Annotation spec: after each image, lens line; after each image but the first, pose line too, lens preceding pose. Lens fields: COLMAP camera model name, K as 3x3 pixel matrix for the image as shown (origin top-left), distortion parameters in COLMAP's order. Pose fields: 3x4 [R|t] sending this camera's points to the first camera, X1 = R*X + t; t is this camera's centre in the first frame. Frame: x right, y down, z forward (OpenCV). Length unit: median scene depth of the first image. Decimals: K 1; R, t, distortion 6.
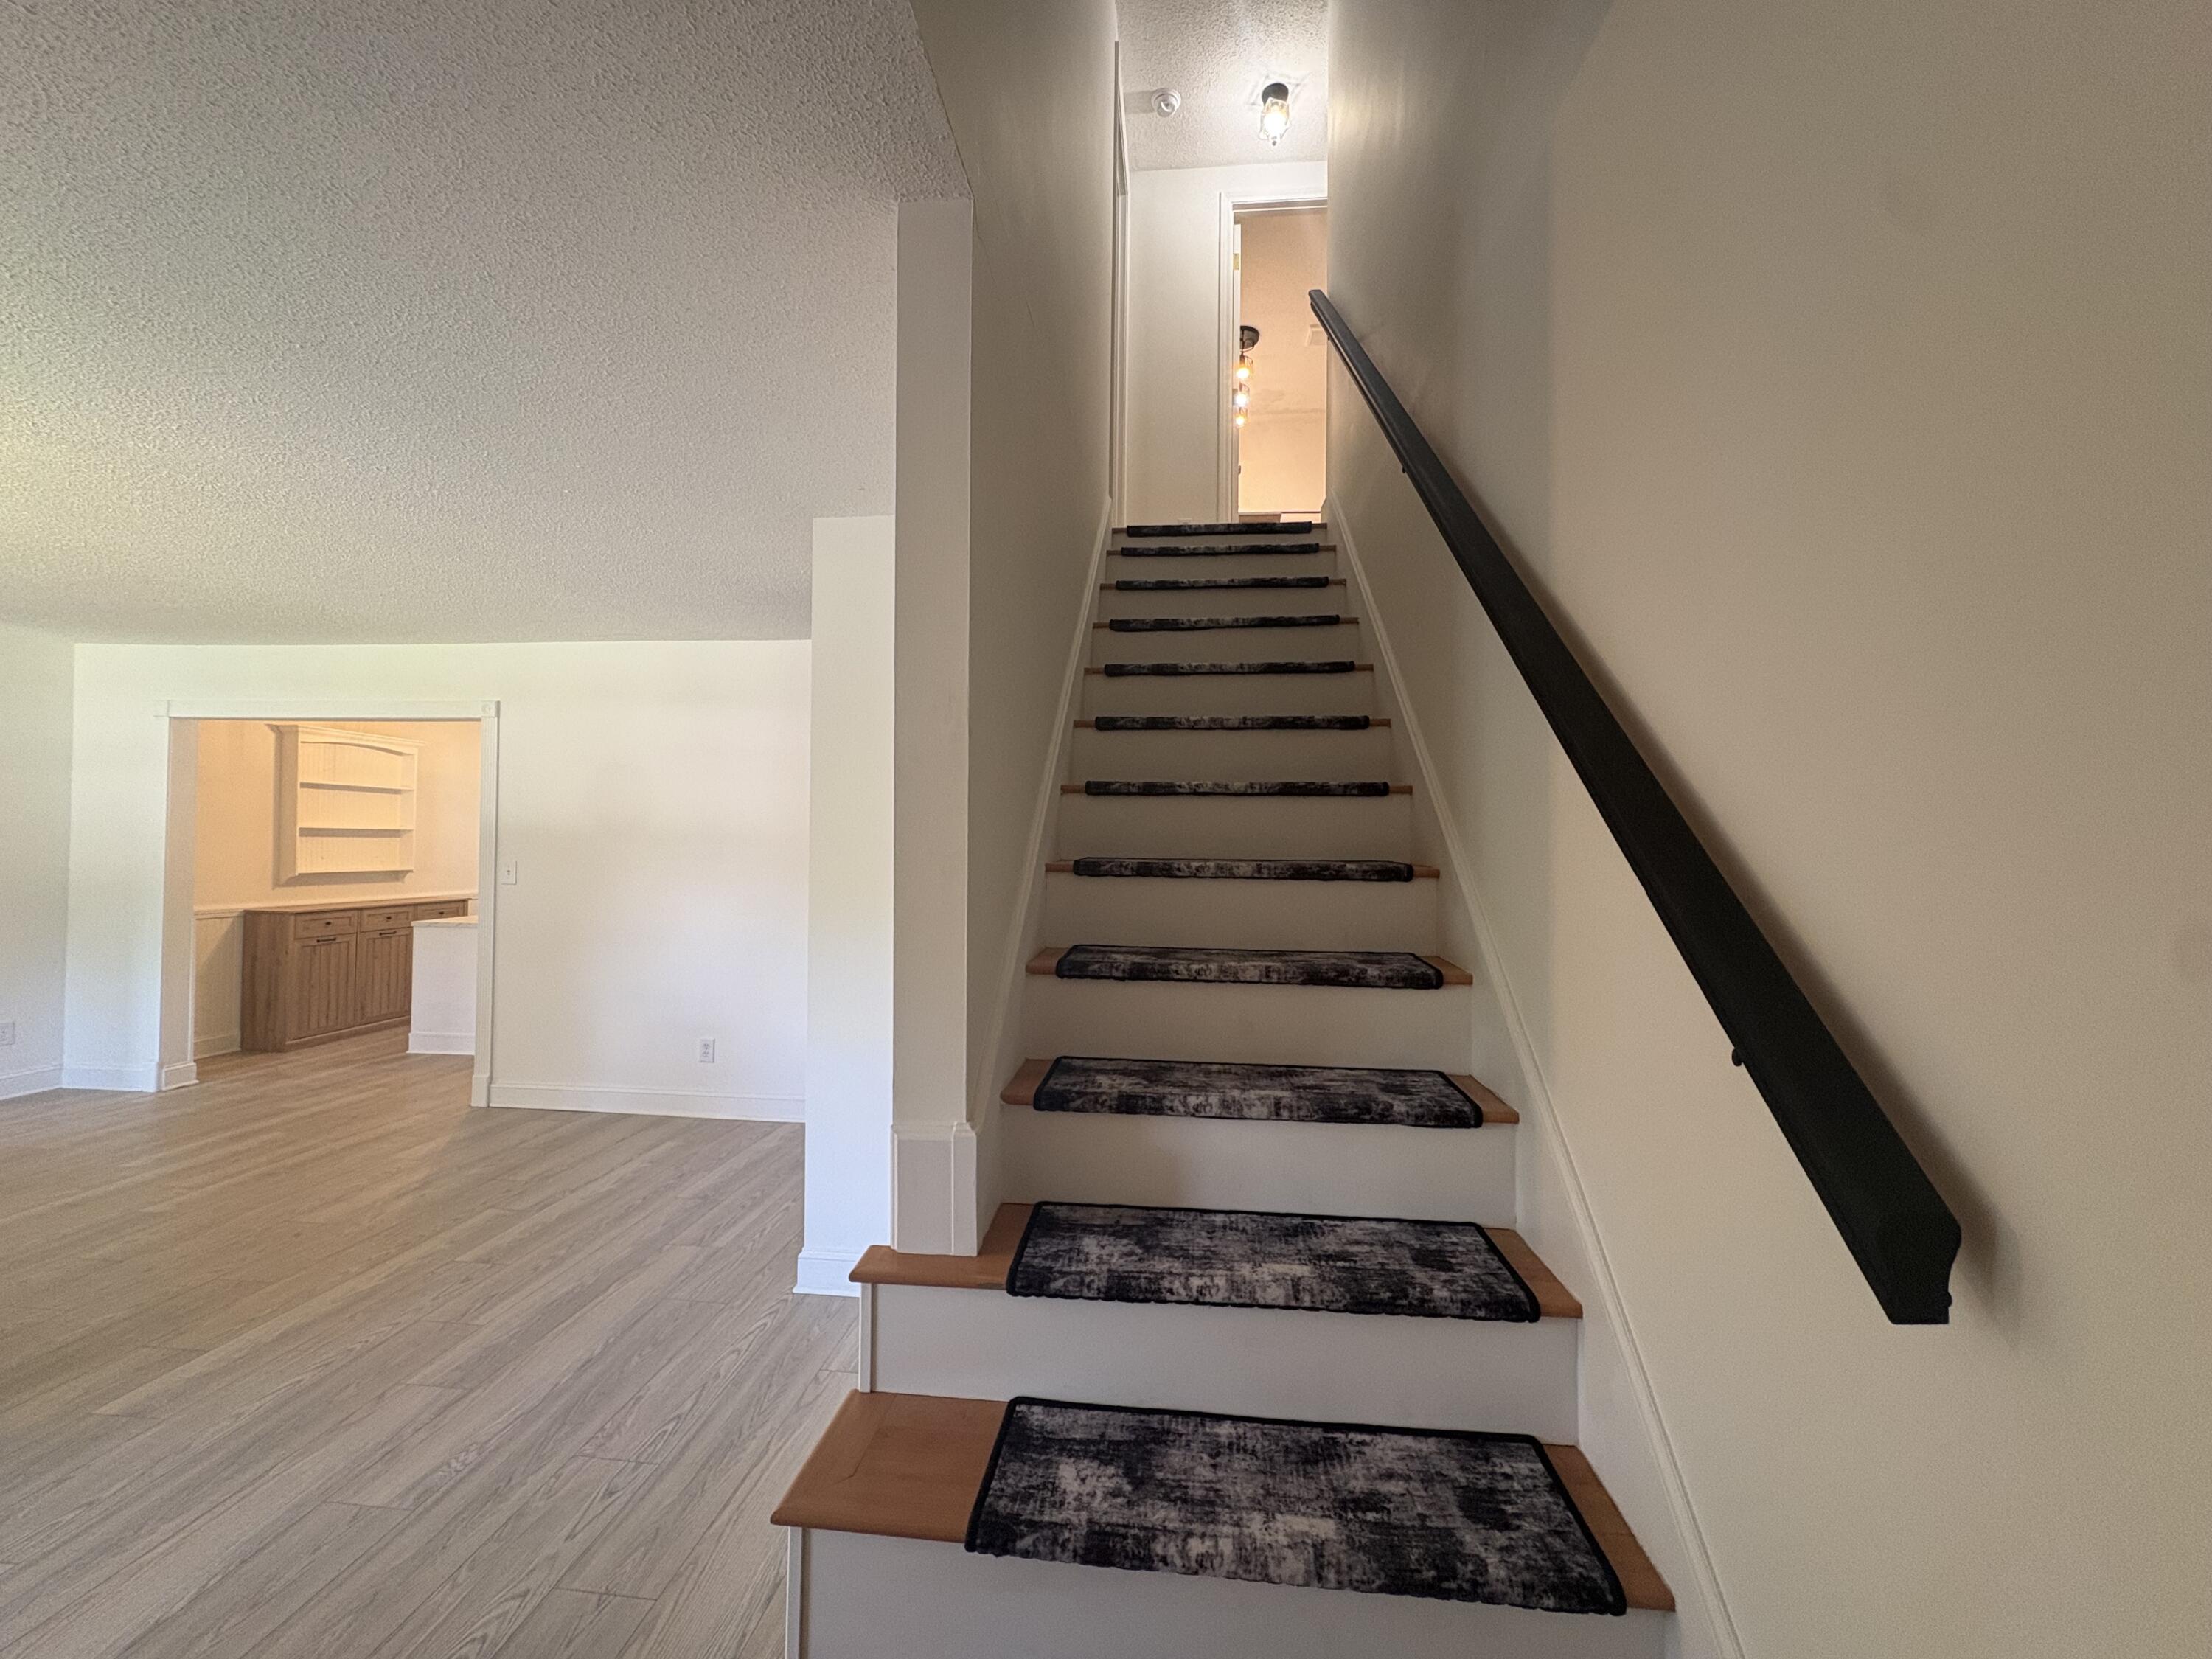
lens RADIAL K [[882.0, 0, 1106.3], [0, 882.0, 832.6], [0, 0, 1]] dist [-0.003390, 0.000884]
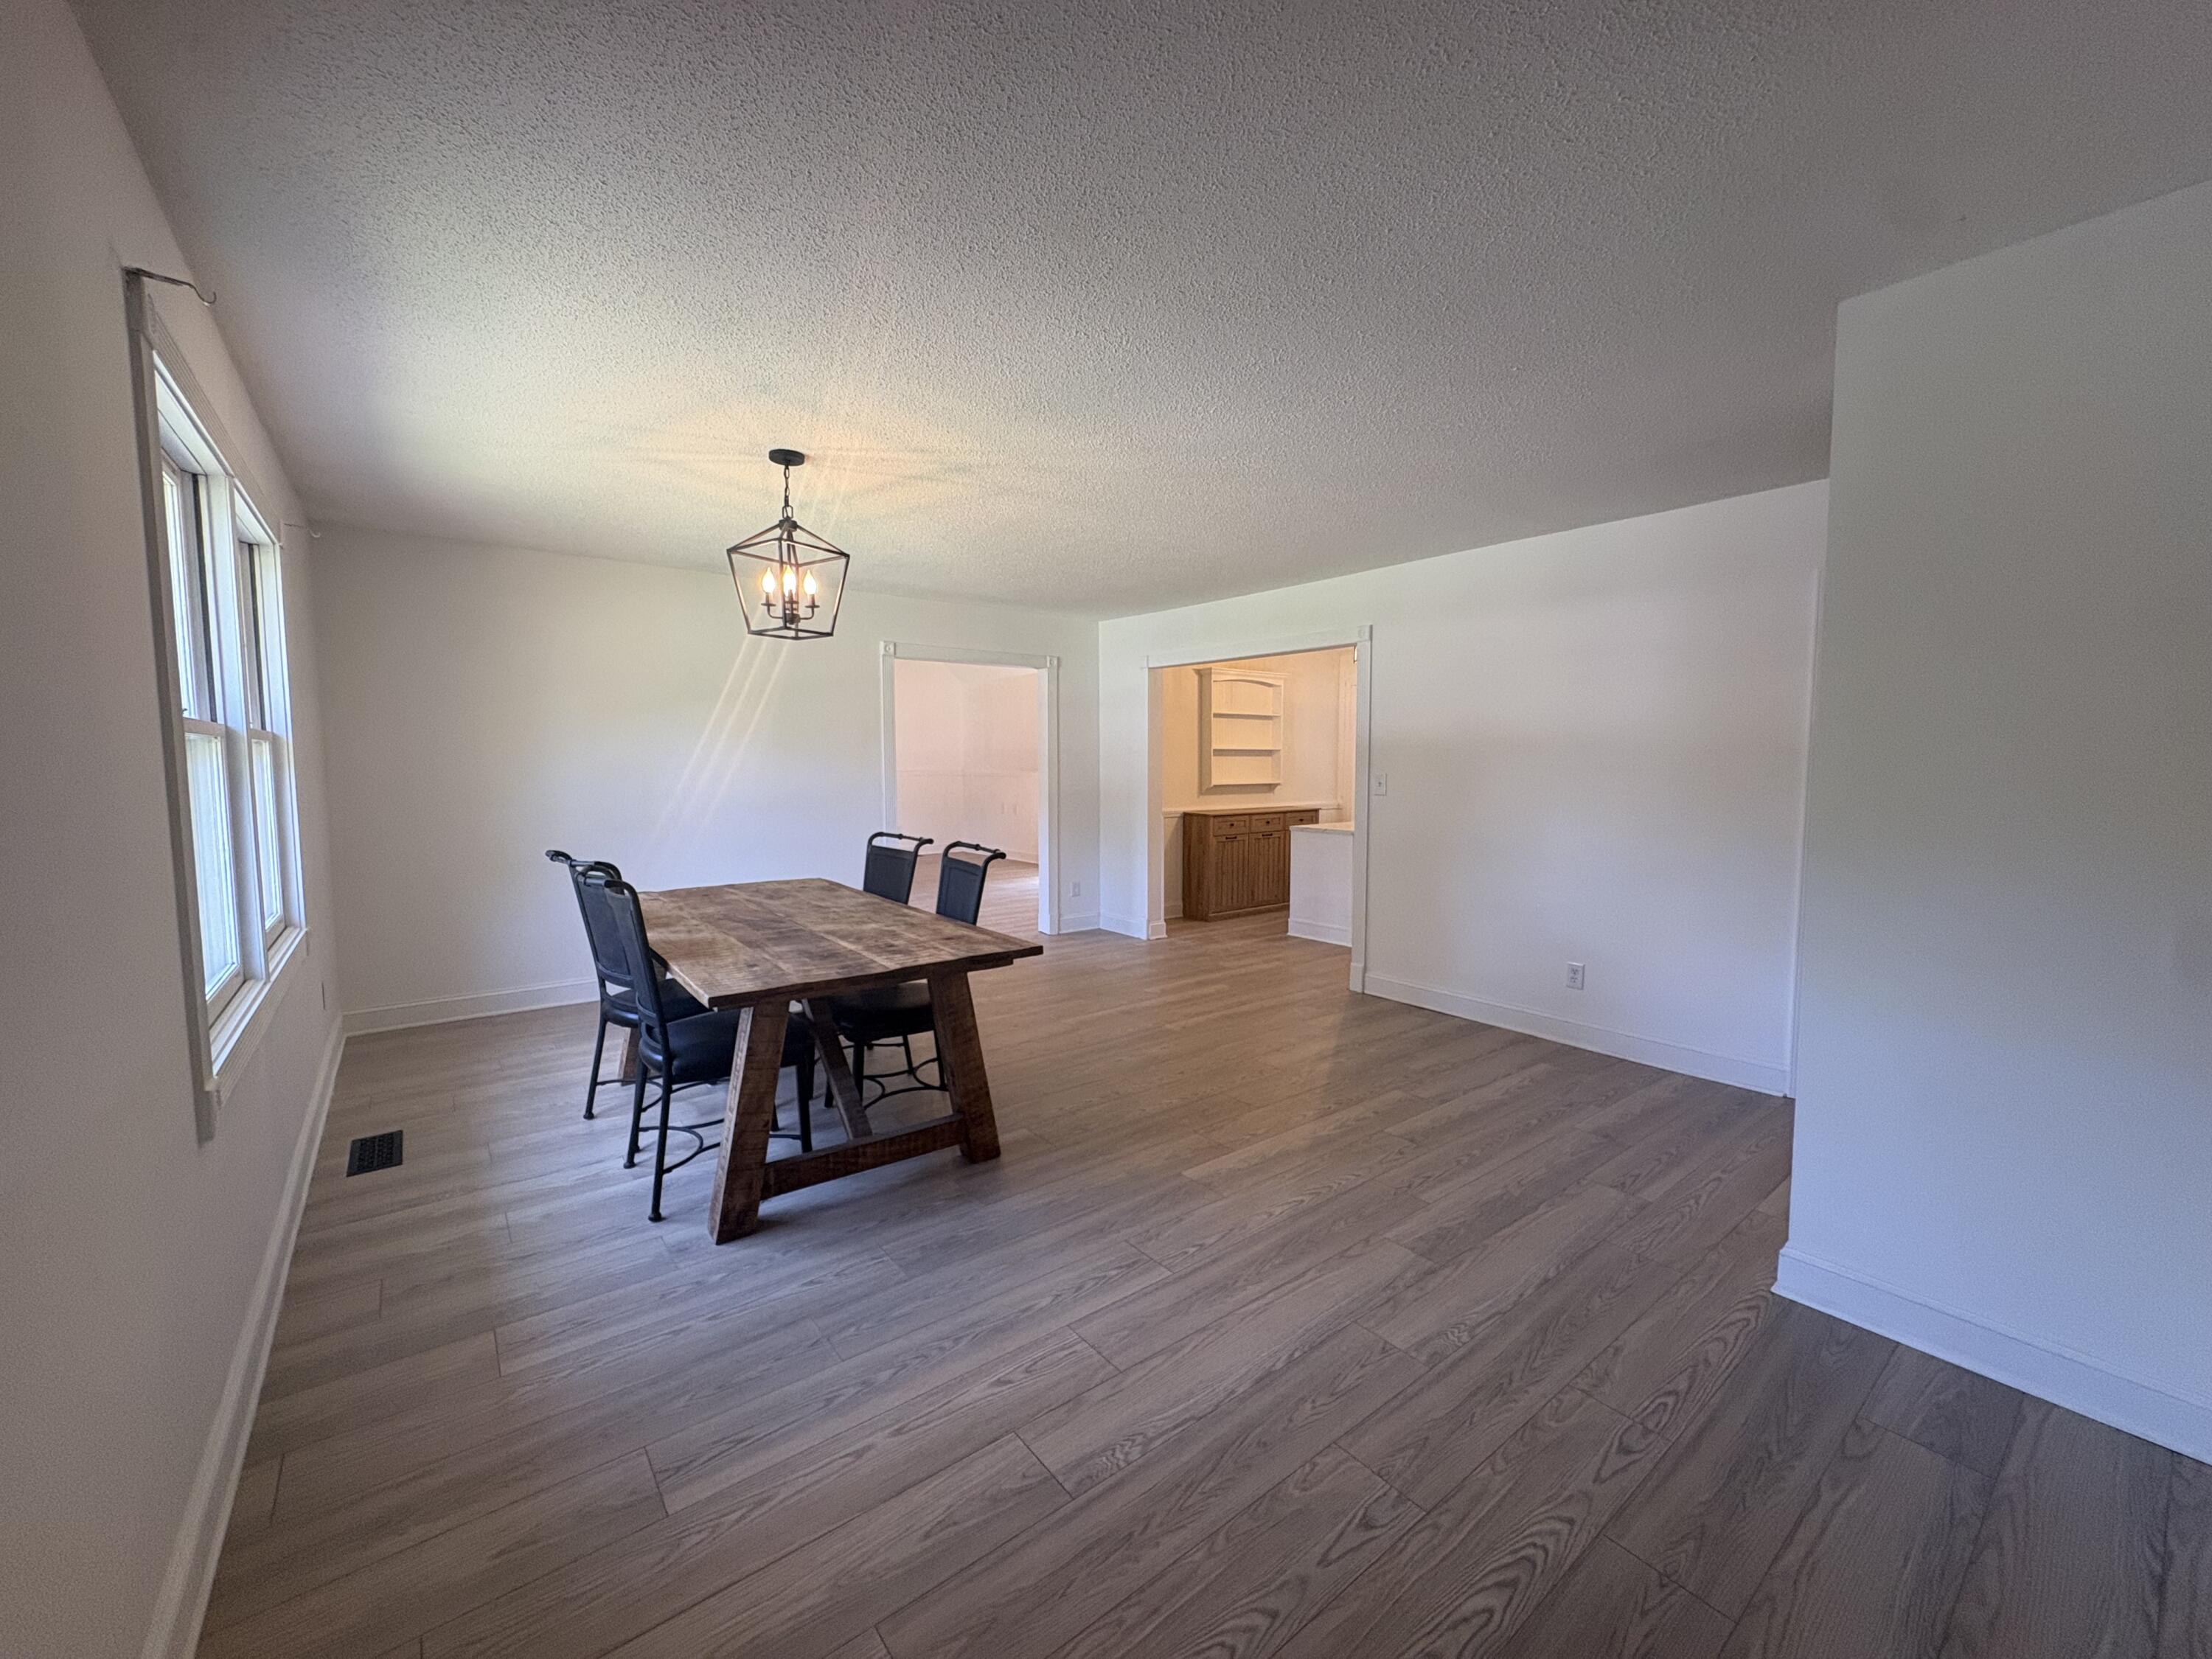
lens RADIAL K [[882.0, 0, 1103.2], [0, 882.0, 827.4], [0, 0, 1]] dist [-0.003390, 0.000884]
pose [[0.684800, 0.042877, -0.727468, -0.123233], [0.019412, 0.996840, 0.077028, 0.008244], [0.728472, -0.066870, 0.681804, 0.007135]]
